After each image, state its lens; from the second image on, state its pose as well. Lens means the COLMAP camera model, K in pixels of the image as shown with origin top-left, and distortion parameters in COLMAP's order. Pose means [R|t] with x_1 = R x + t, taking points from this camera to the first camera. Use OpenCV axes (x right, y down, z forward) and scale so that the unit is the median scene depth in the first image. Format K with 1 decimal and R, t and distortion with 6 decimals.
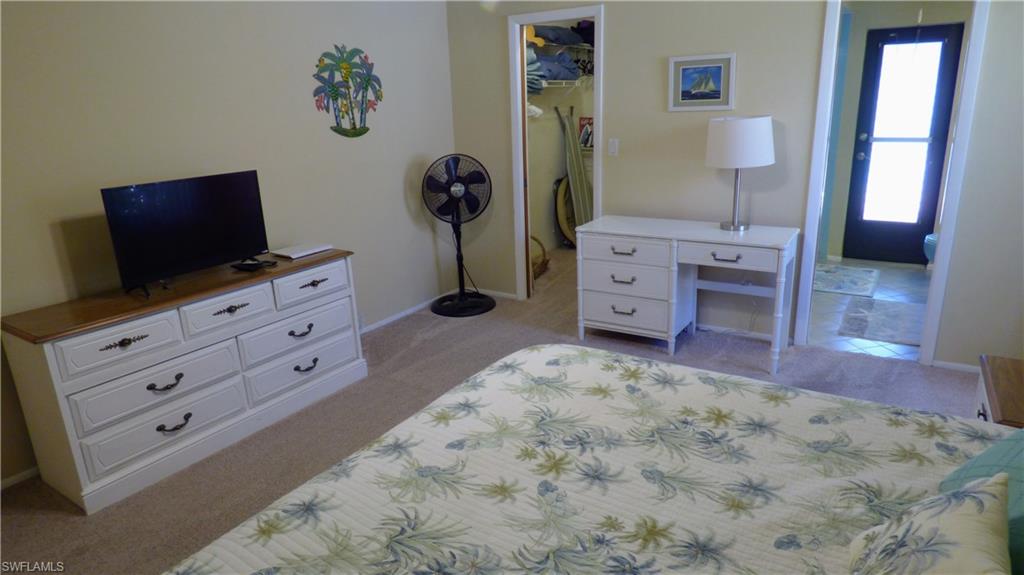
lens RADIAL K [[614.5, 0, 518.9], [0, 614.5, 284.8], [0, 0, 1]] dist [0.000582, -0.025545]
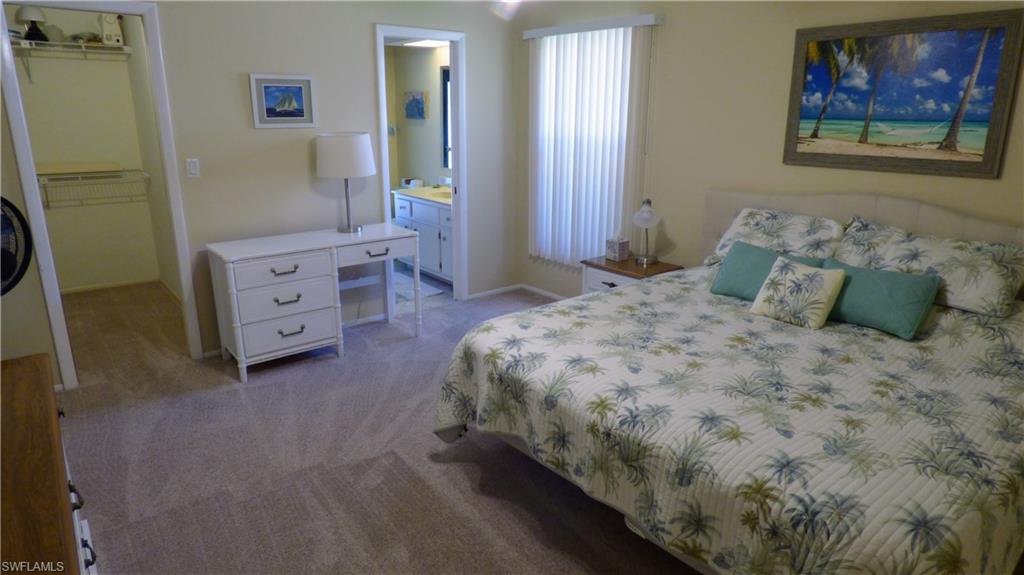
lens RADIAL K [[614.5, 0, 518.9], [0, 614.5, 284.8], [0, 0, 1]] dist [0.000582, -0.025545]
pose [[0.300976, -0.219217, 0.928093, -0.822956], [0.257506, 0.955750, 0.142241, -0.100823], [-0.918207, 0.196179, 0.344108, 0.443964]]
